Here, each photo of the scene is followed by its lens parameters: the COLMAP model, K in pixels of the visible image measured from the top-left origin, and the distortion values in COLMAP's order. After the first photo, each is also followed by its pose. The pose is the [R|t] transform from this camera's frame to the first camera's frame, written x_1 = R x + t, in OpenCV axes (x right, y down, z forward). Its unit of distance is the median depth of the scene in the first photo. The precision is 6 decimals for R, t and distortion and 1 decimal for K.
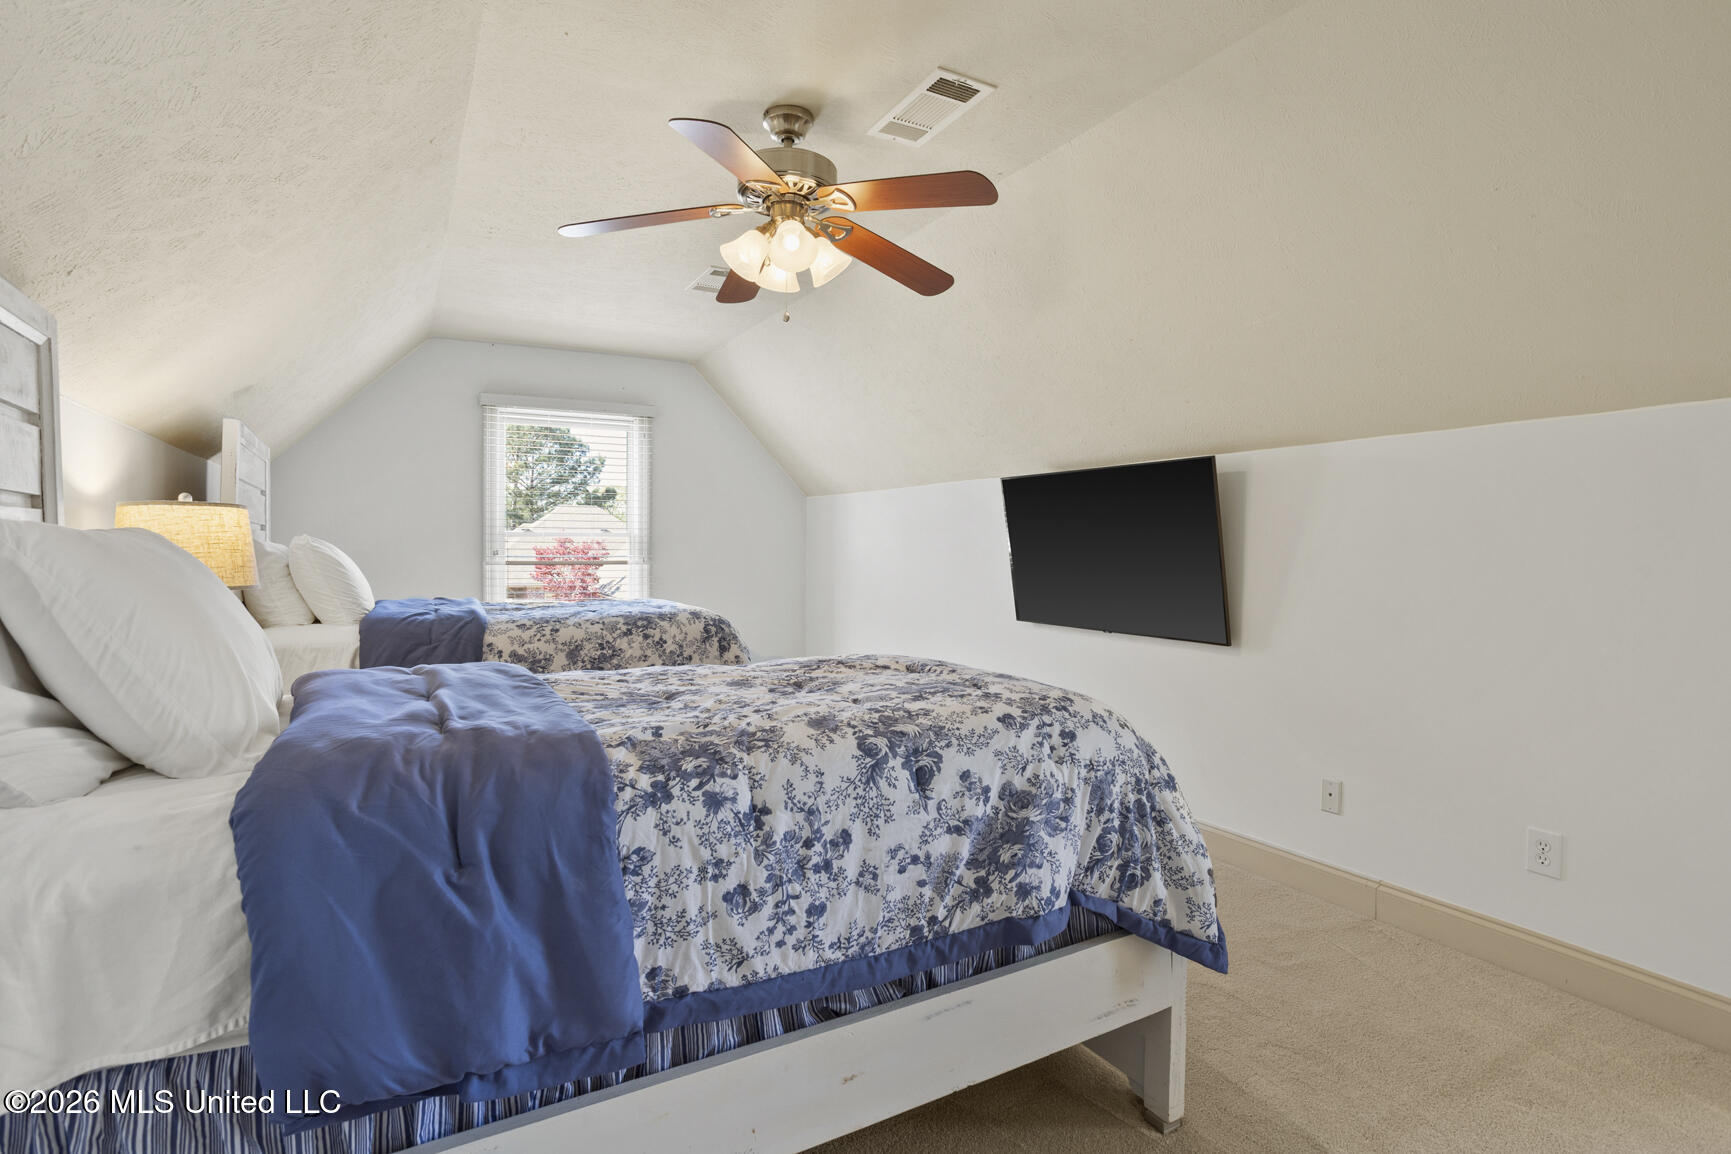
lens RADIAL K [[855.3, 0, 872.4], [0, 855.3, 539.4], [0, 0, 1]] dist [-0.033802, 0.000912]
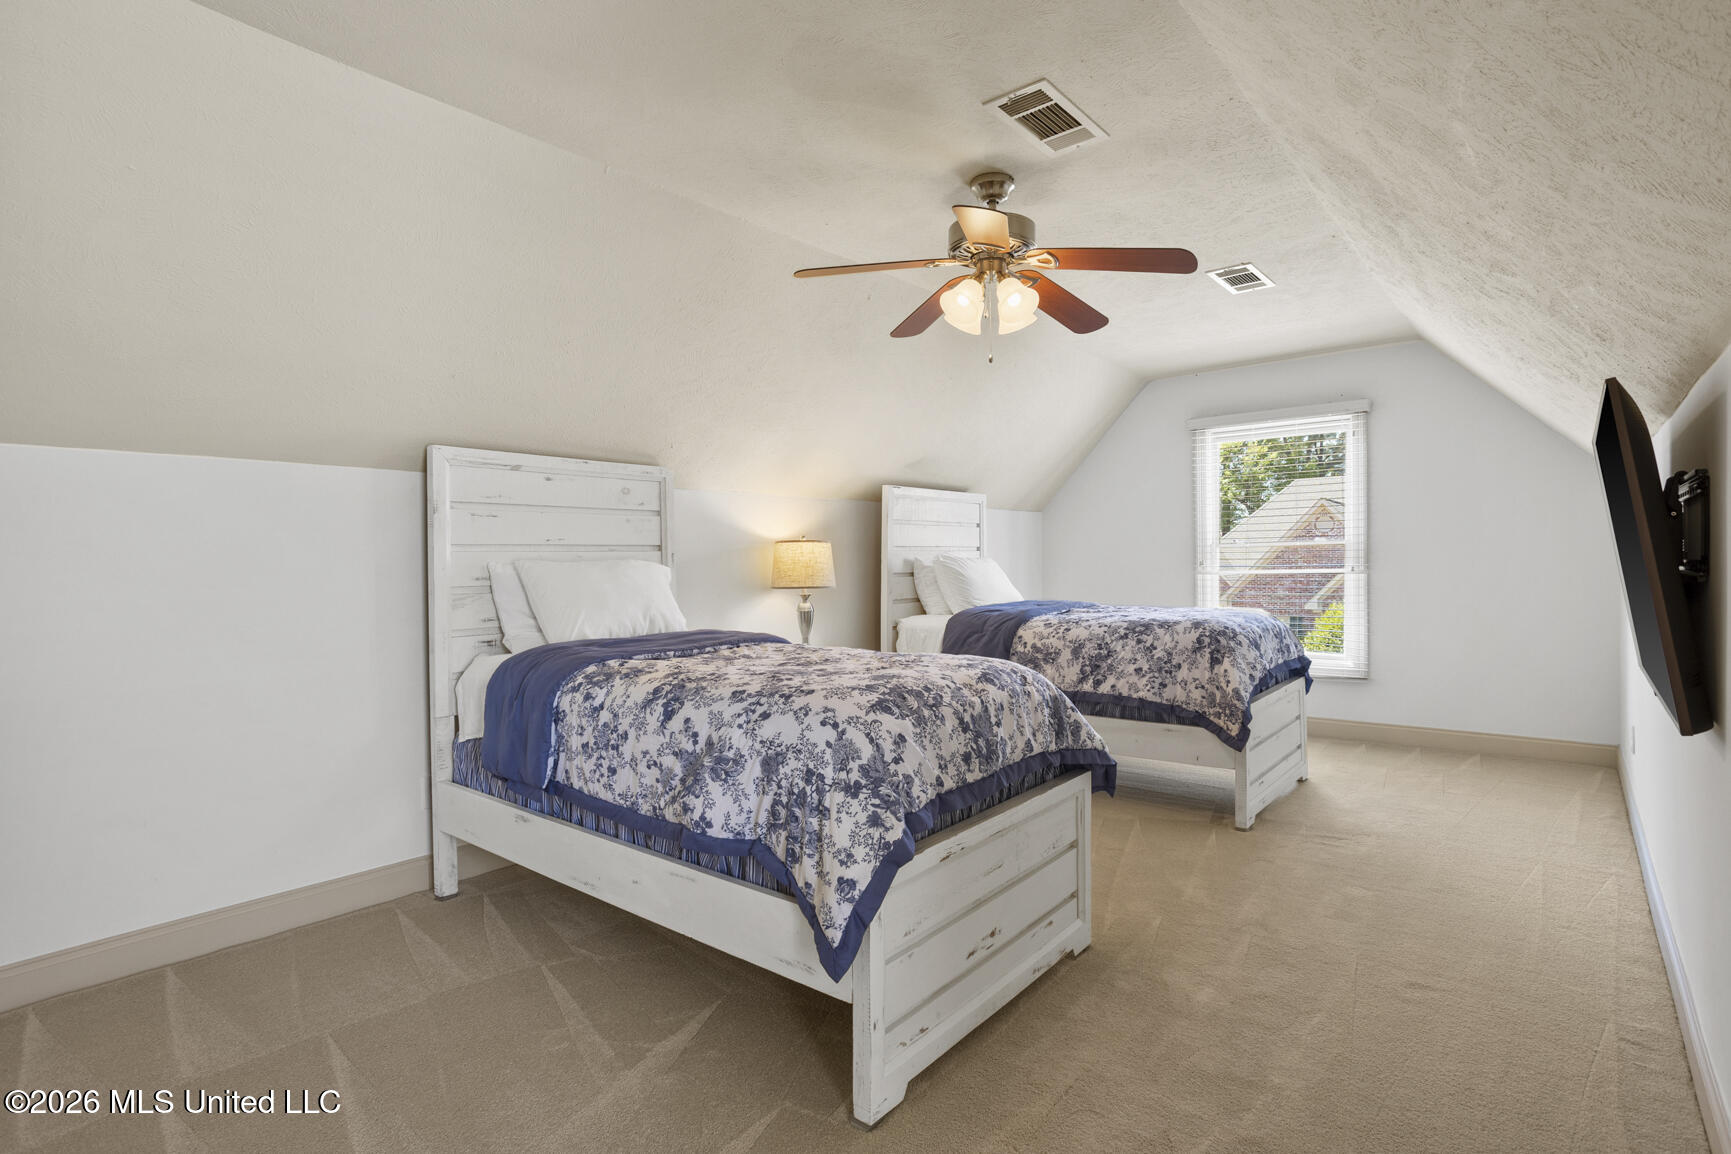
lens RADIAL K [[855.3, 0, 872.4], [0, 855.3, 539.4], [0, 0, 1]] dist [-0.033802, 0.000912]
pose [[0.350979, -0.035546, -0.935709, 1.540713], [0.027149, 0.999245, -0.027776, 0.014250], [0.935990, -0.015655, 0.351679, 0.758246]]
